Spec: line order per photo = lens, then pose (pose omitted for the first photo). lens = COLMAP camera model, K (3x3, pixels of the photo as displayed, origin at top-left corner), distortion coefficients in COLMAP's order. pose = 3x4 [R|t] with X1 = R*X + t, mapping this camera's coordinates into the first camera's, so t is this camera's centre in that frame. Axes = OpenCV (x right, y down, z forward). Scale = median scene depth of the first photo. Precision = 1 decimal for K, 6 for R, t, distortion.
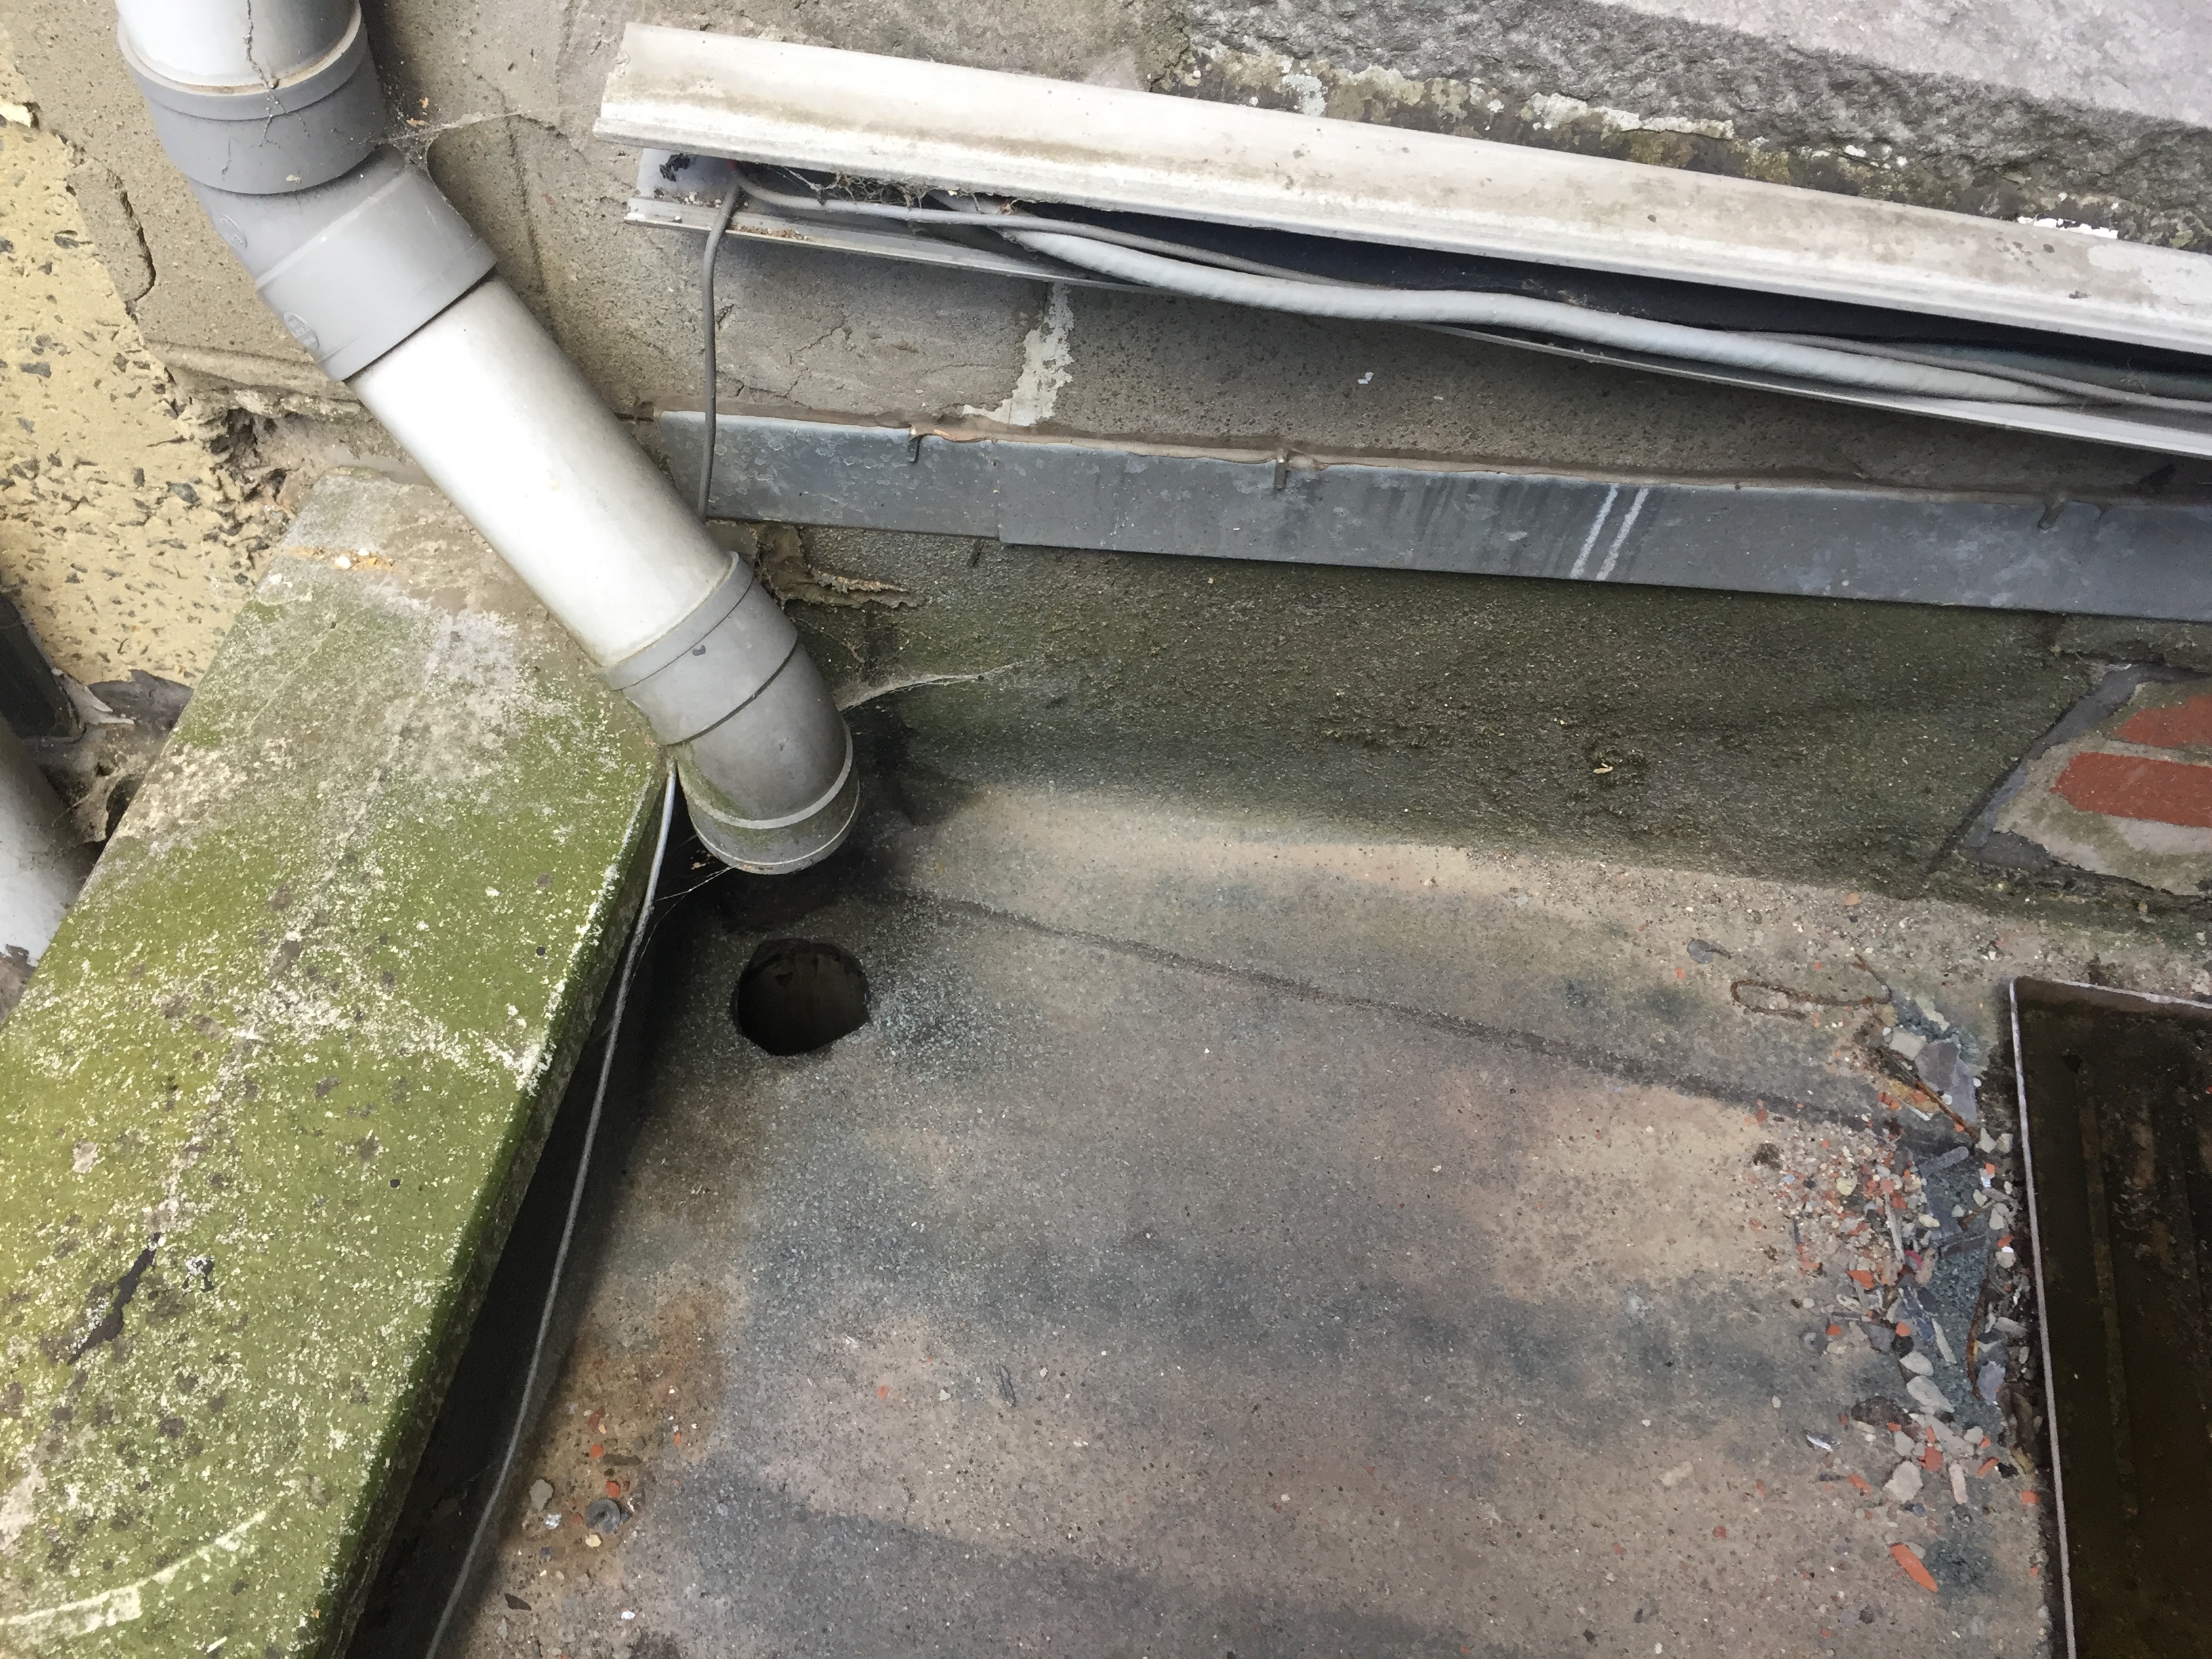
lens RADIAL K [[1895.1, 0, 1106.2], [0, 1895.1, 832.0], [0, 0, 1]] dist [0.081056, -0.125534]
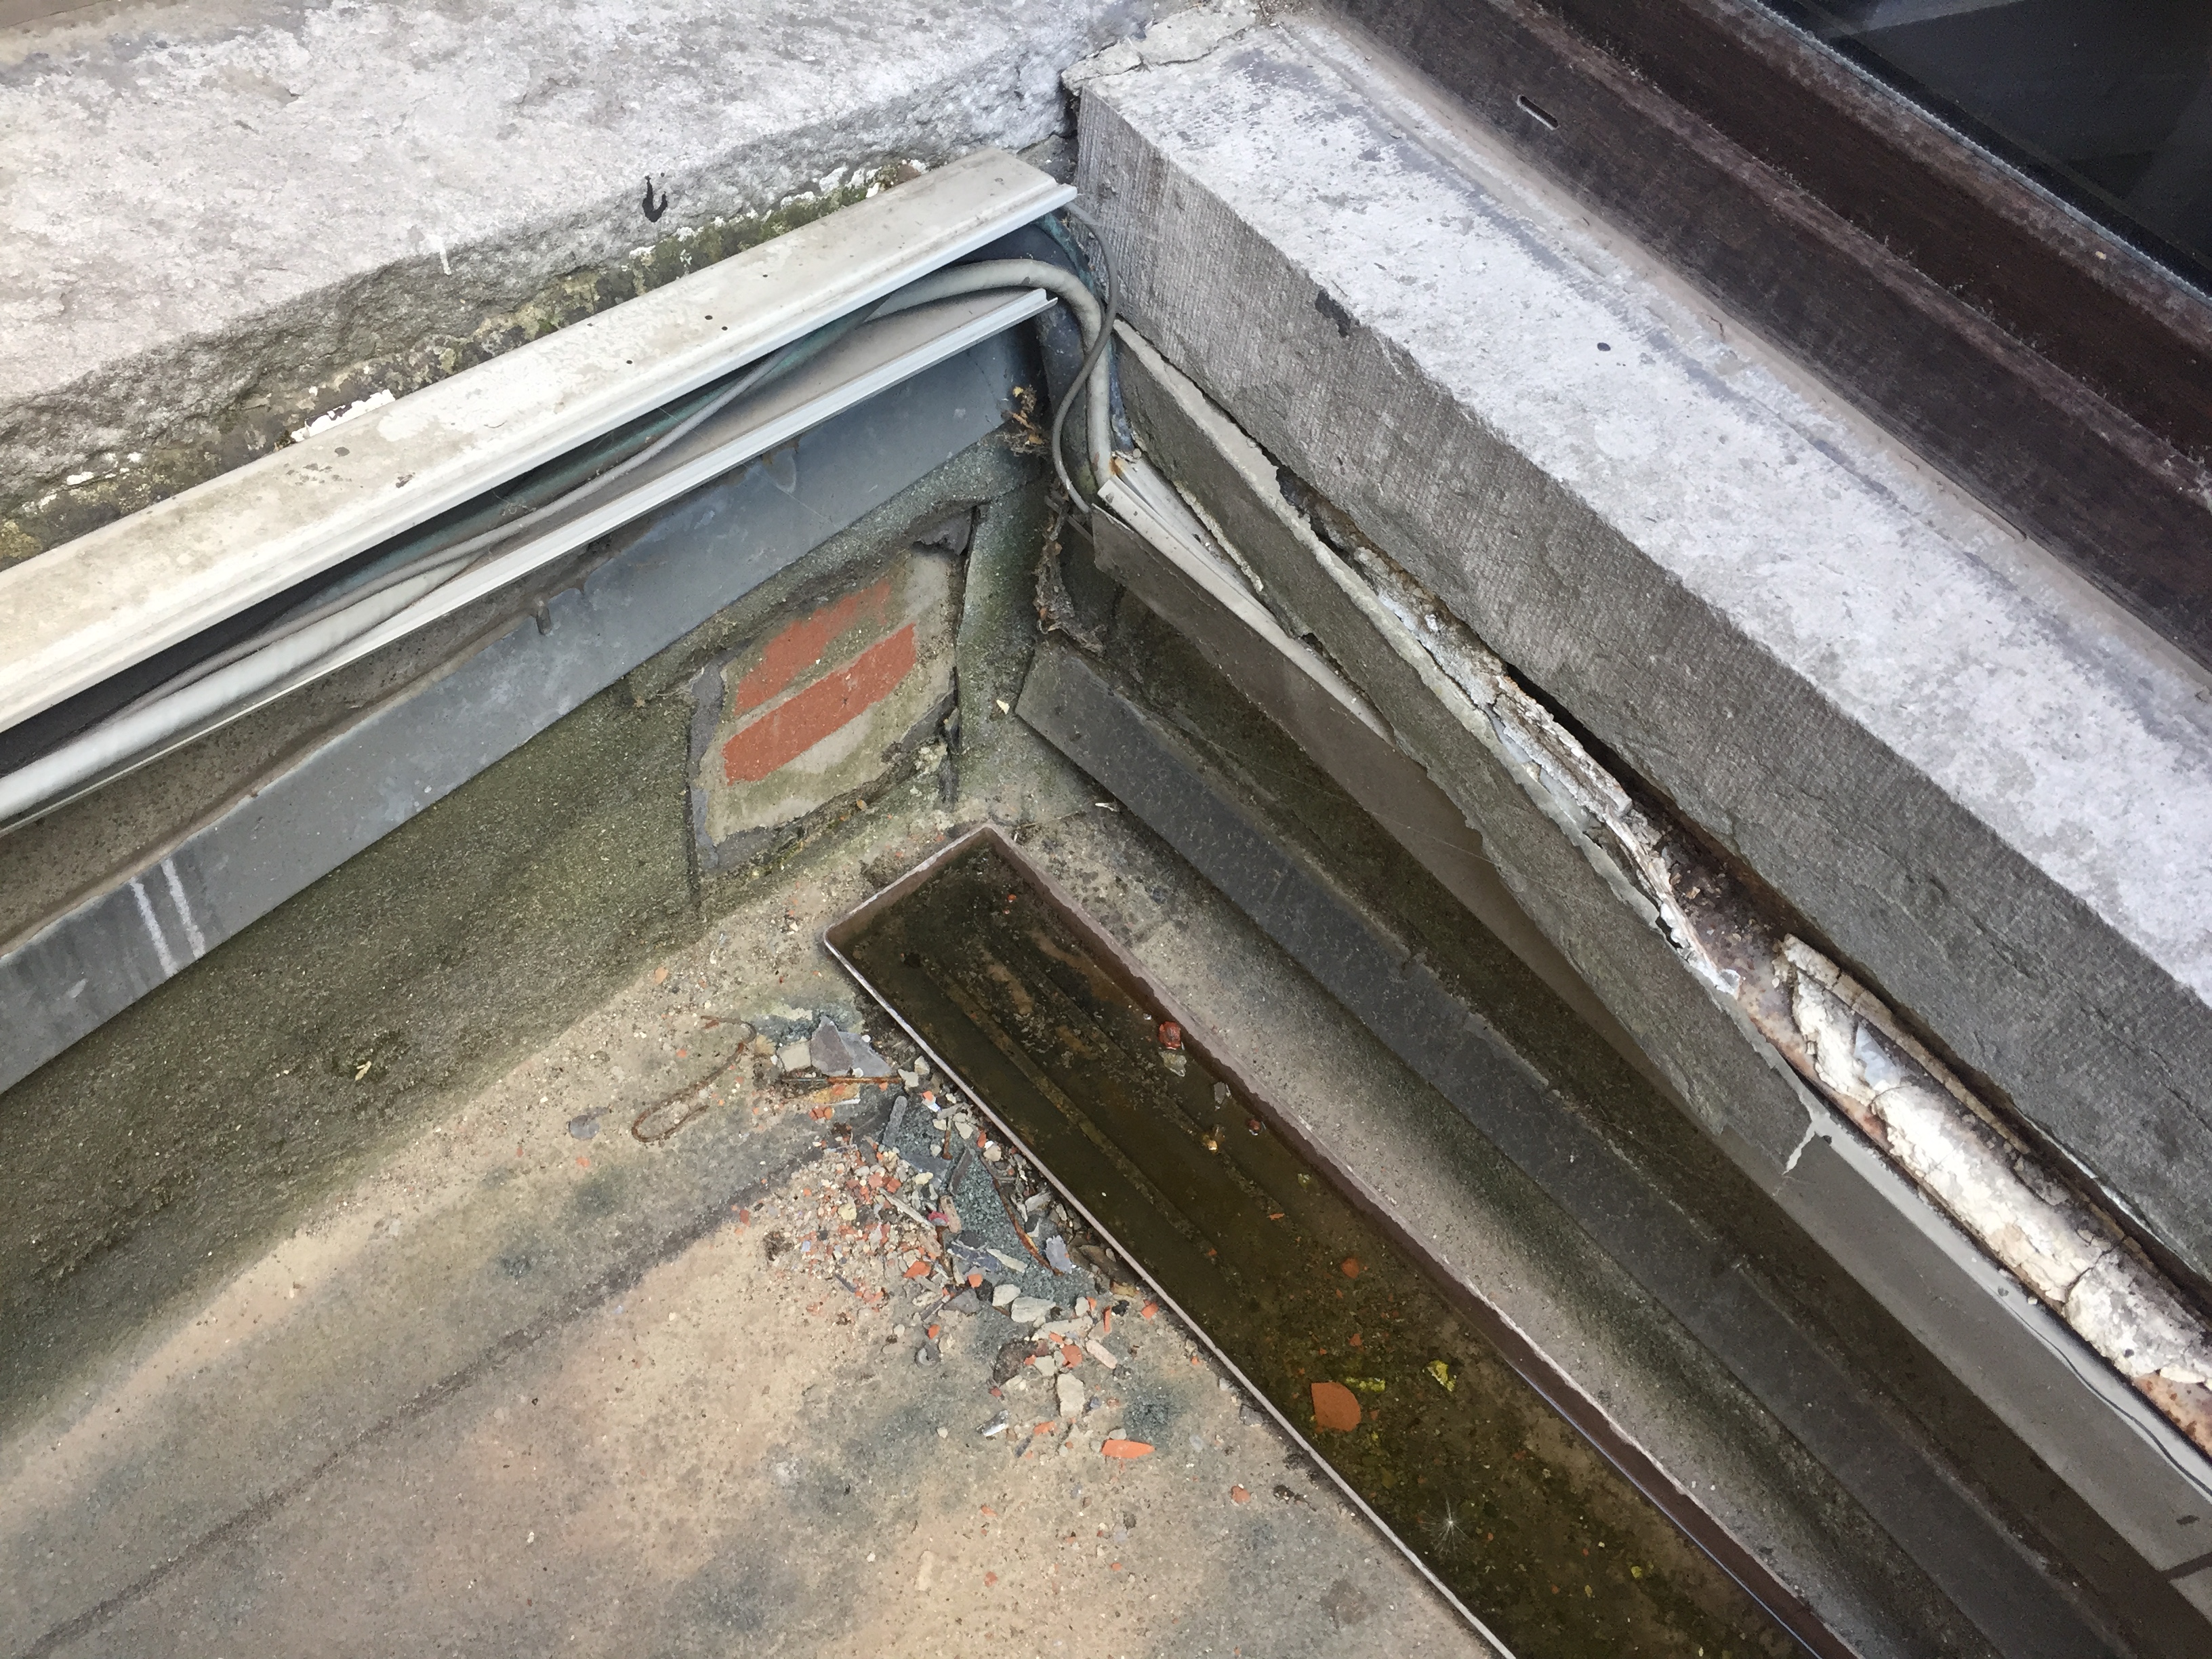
lens RADIAL K [[1895.1, 0, 1116.7], [0, 1895.1, 824.3], [0, 0, 1]] dist [0.081056, -0.125534]
pose [[0.594391, -0.628327, 0.501901, 0.099803], [0.620103, 0.755495, 0.211425, -0.095332], [-0.512027, 0.185561, 0.838687, 0.055536]]
